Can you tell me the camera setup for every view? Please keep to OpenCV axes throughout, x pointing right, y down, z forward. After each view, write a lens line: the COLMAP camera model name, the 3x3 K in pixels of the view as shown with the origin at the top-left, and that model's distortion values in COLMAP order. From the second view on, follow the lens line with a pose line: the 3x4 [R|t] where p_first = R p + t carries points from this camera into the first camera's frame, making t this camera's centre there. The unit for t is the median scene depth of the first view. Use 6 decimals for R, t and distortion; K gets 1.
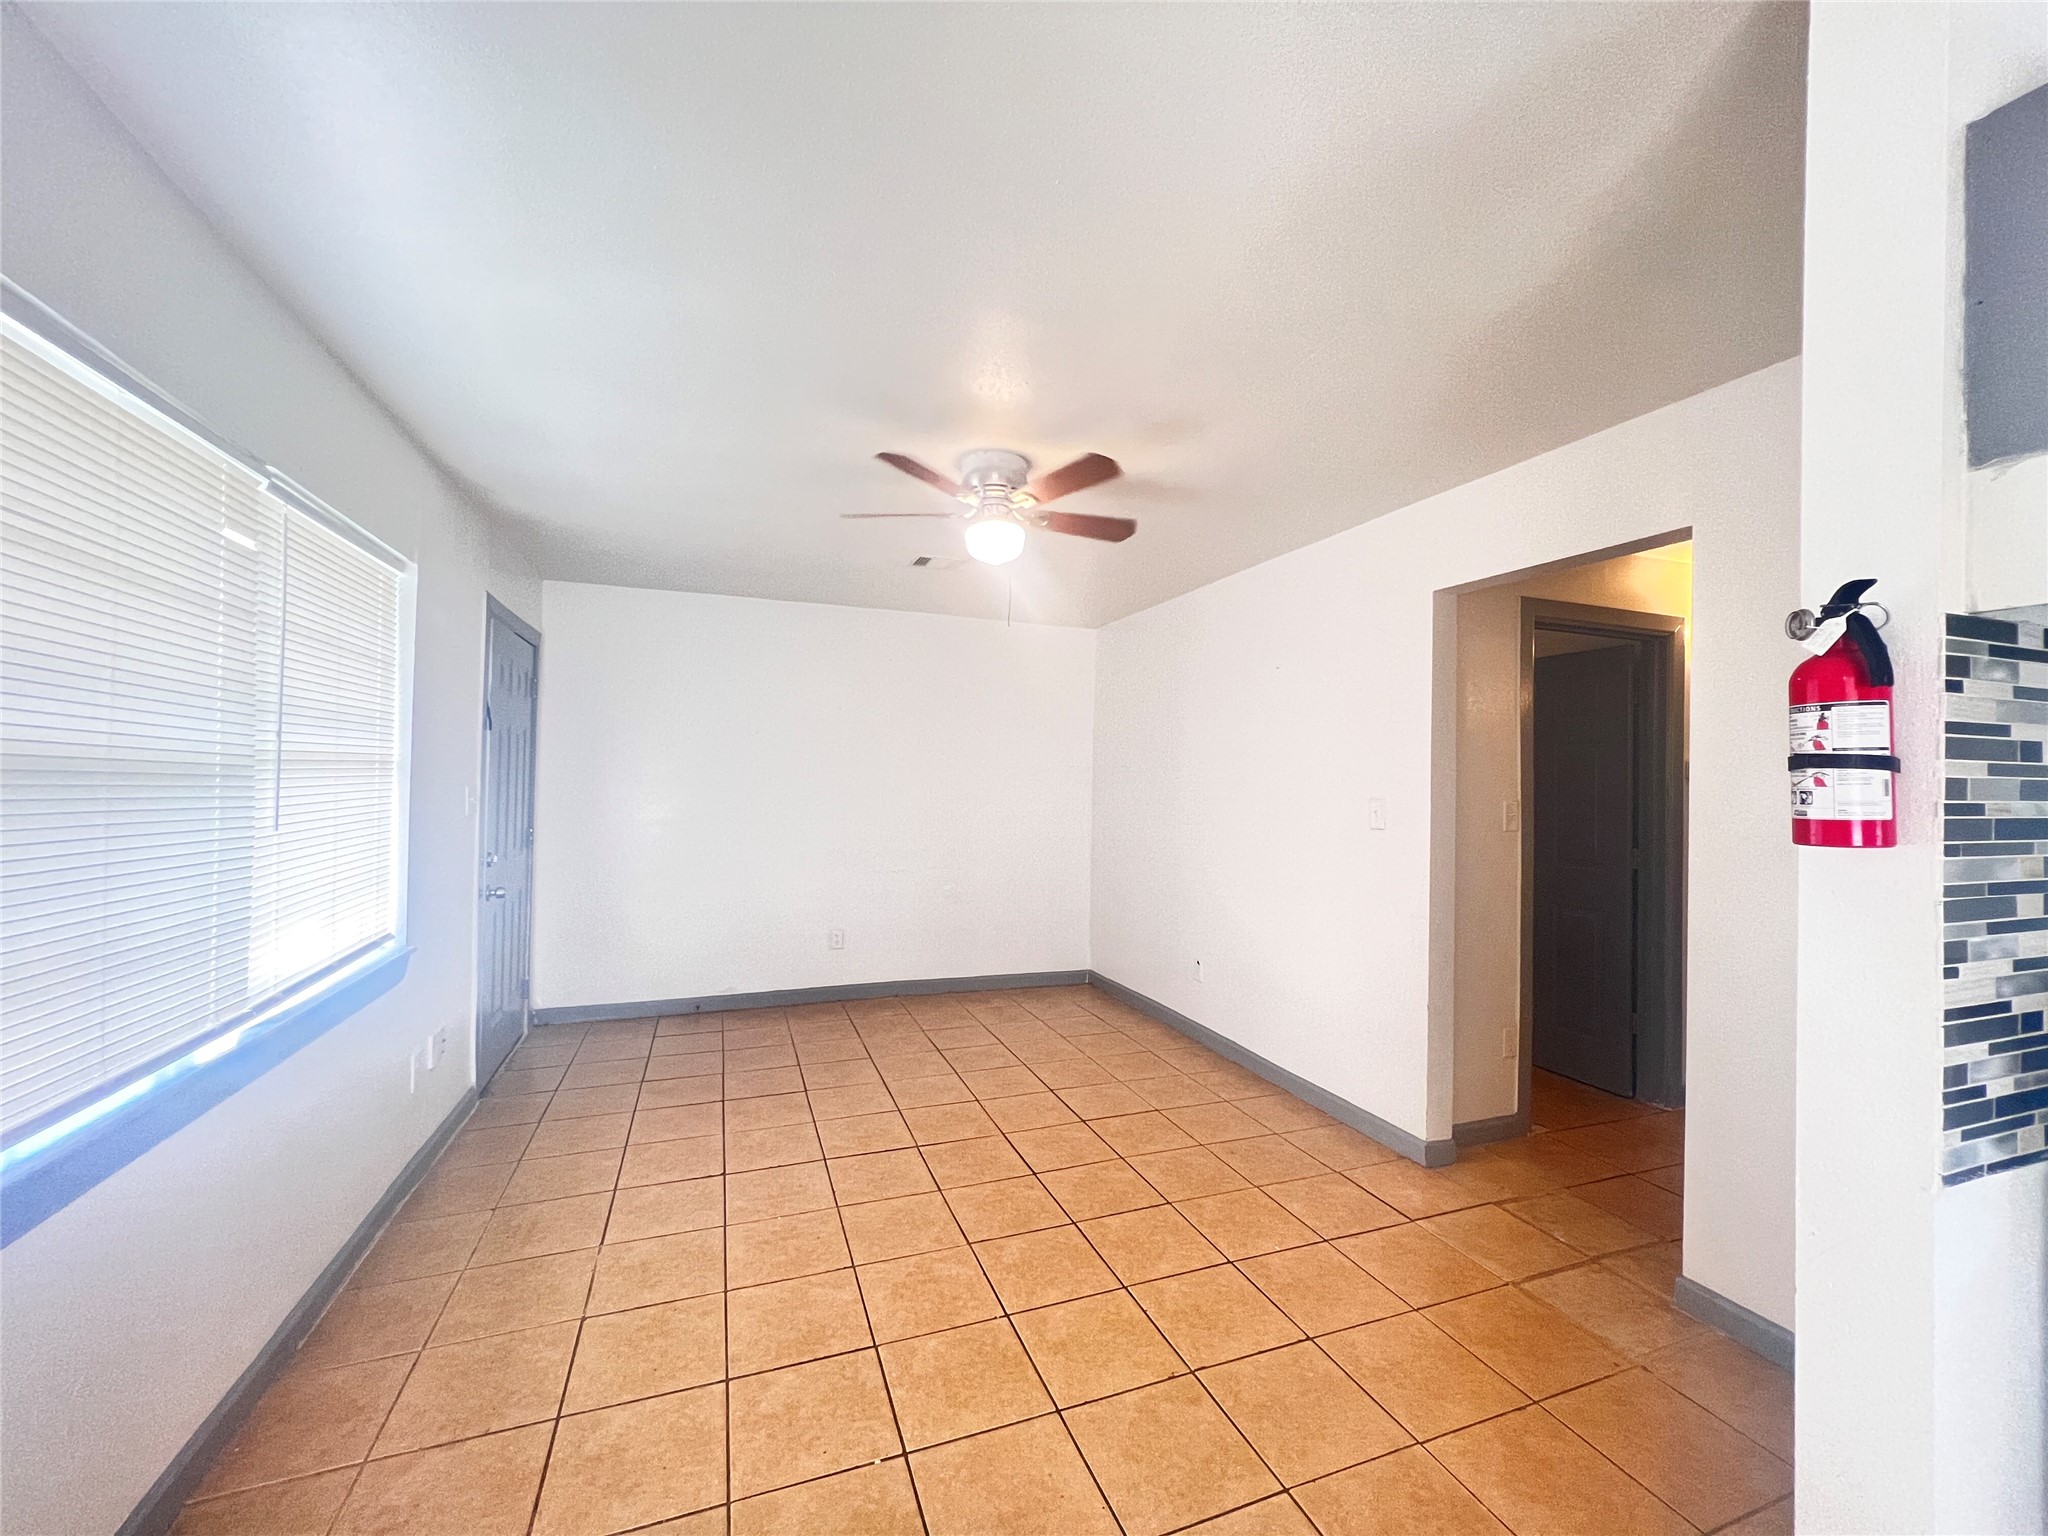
lens RADIAL K [[820.1, 0, 1025.3], [0, 820.1, 774.3], [0, 0, 1]] dist [0.000397, 0.000034]
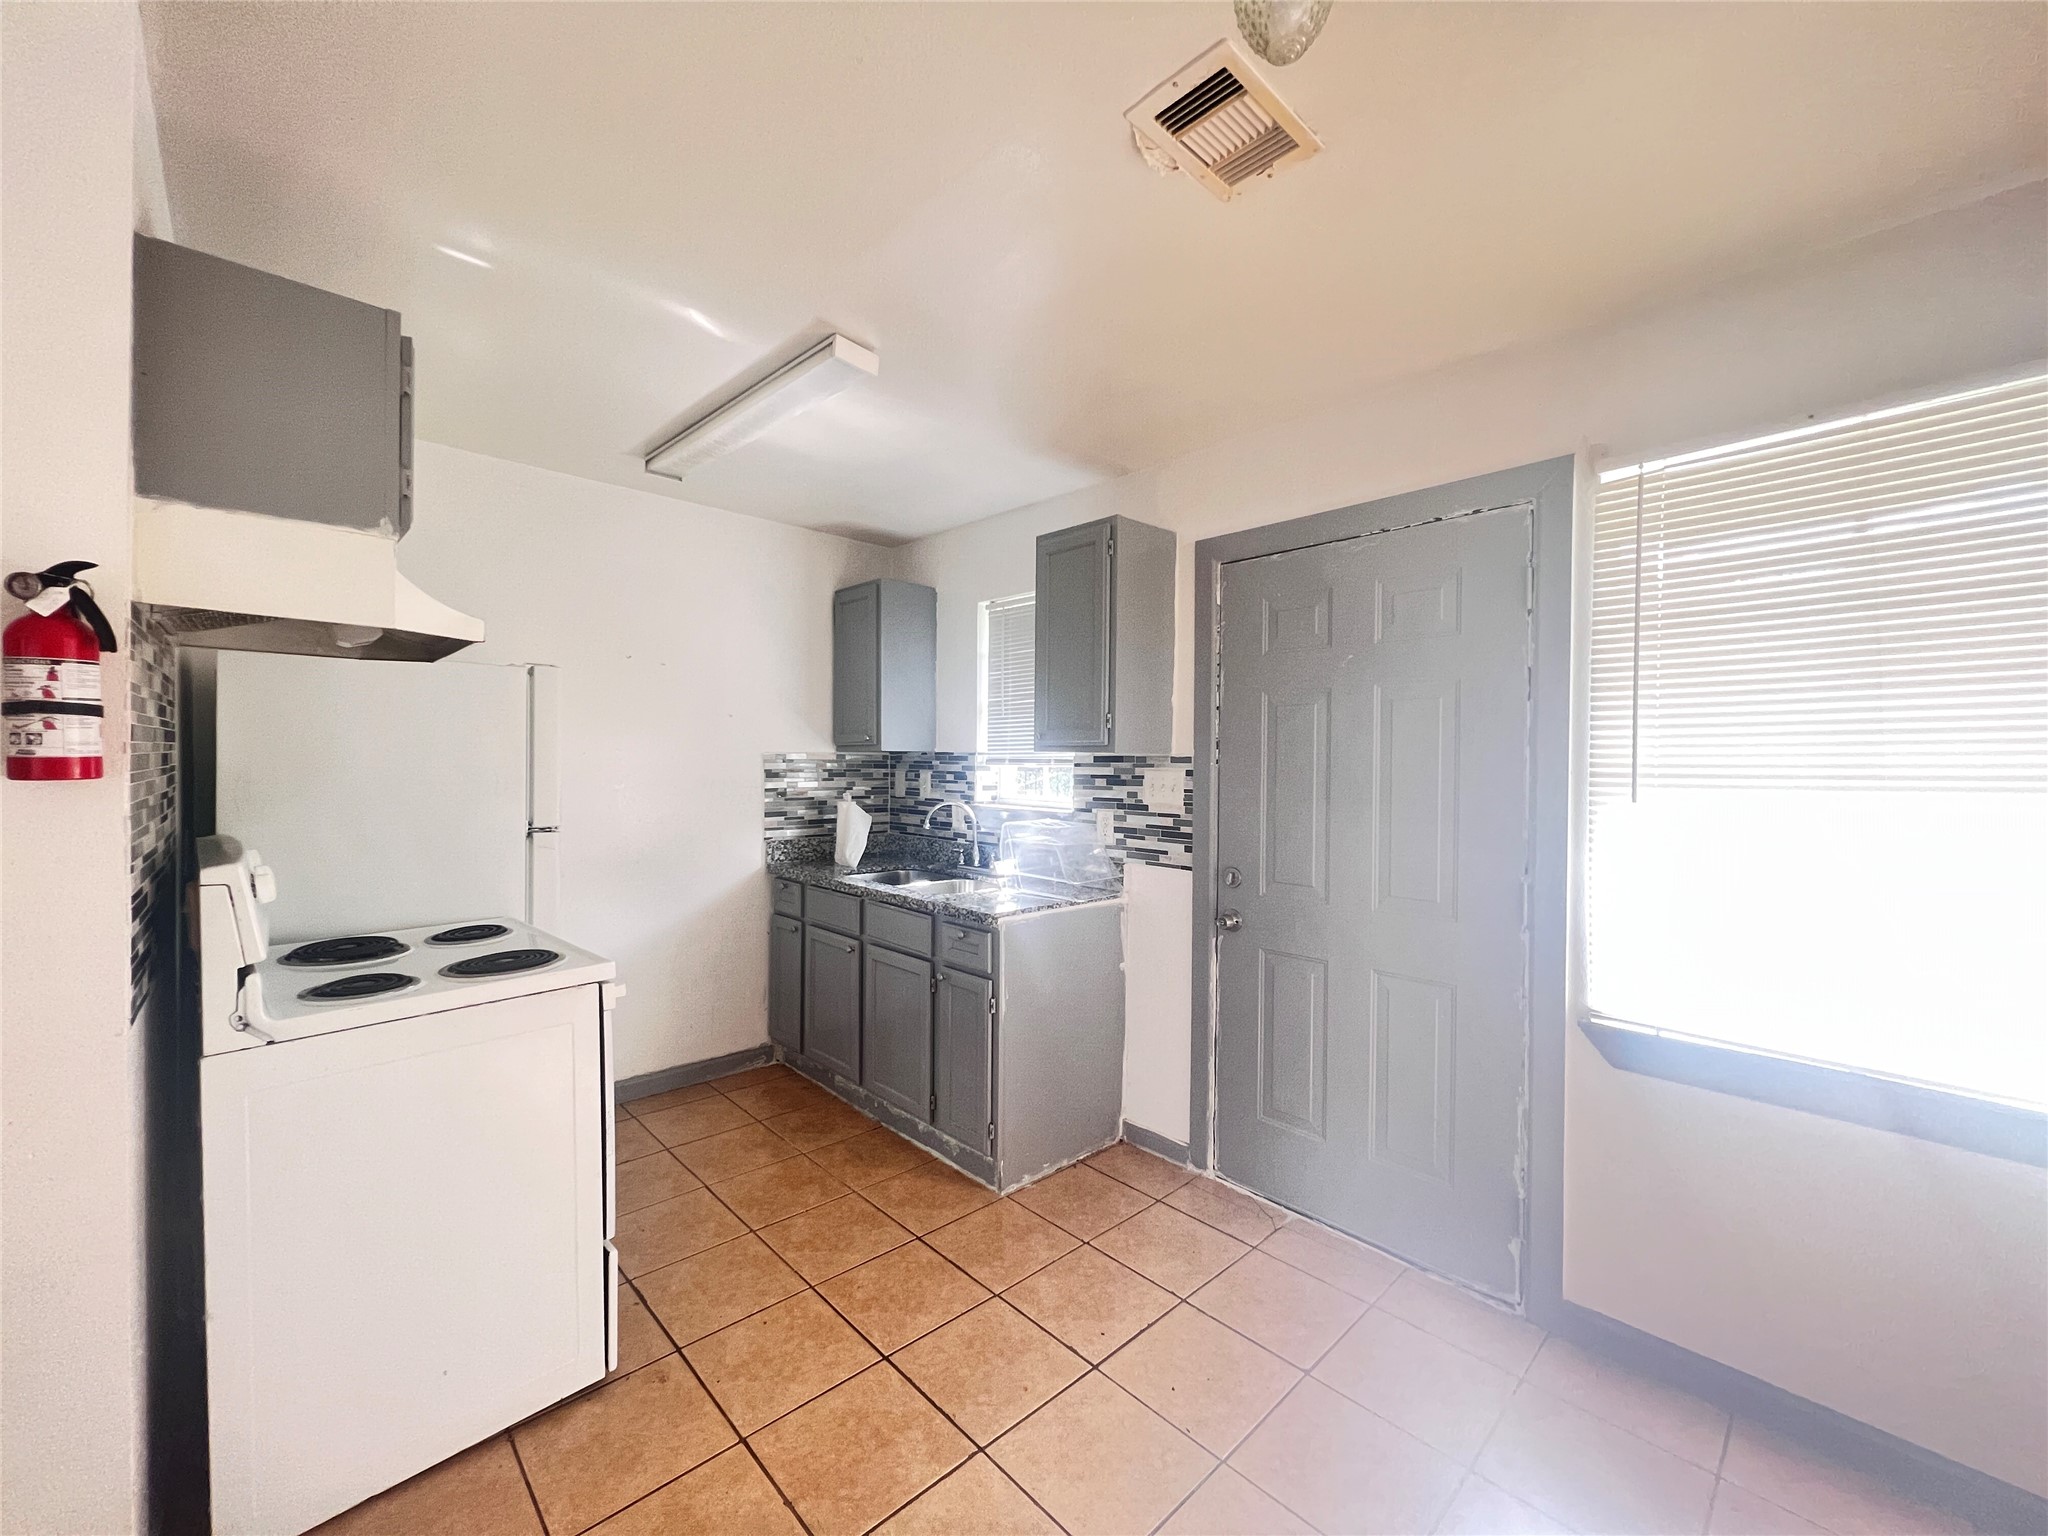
lens RADIAL K [[820.1, 0, 1024.3], [0, 820.1, 761.8], [0, 0, 1]] dist [0.000397, 0.000034]
pose [[-0.391422, -0.021924, 0.919950, -0.657678], [-0.019371, 0.999691, 0.015582, 0.016268], [-0.920008, -0.011721, -0.391725, 0.180525]]
